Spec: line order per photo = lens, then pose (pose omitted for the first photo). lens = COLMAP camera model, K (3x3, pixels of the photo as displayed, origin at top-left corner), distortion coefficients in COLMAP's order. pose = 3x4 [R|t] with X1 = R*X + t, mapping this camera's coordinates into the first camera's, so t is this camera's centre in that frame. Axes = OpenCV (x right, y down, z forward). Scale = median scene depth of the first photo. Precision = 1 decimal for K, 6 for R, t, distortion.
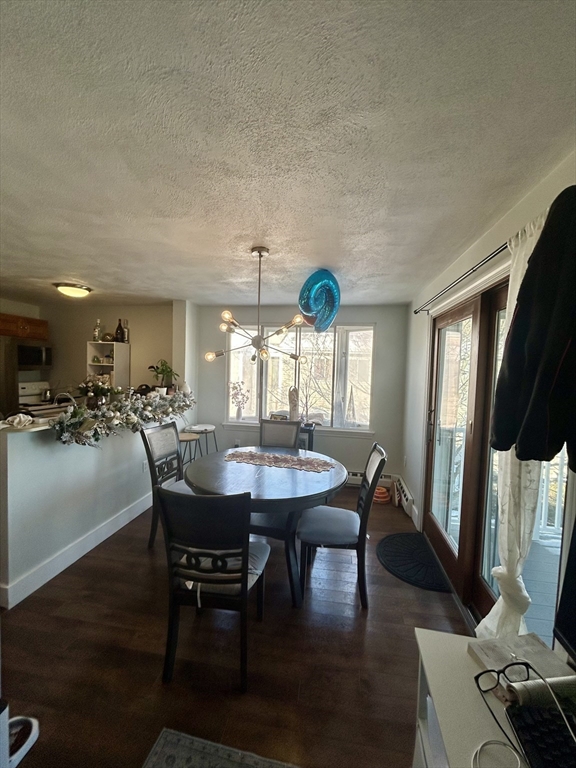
lens RADIAL K [[312.5, 0, 287.8], [0, 312.5, 381.3], [0, 0, 1]] dist [0.010418, 0.000030]
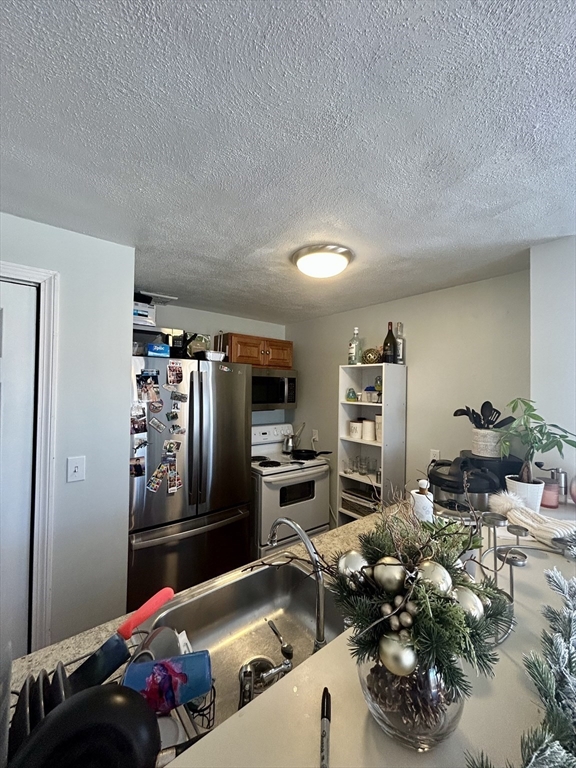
lens RADIAL K [[312.5, 0, 287.4], [0, 312.5, 382.8], [0, 0, 1]] dist [0.010418, 0.000030]
pose [[0.760015, -0.027223, -0.649335, -0.319287], [-0.027008, 0.996936, -0.073408, -0.045138], [0.649344, 0.073328, 0.756951, 0.471536]]
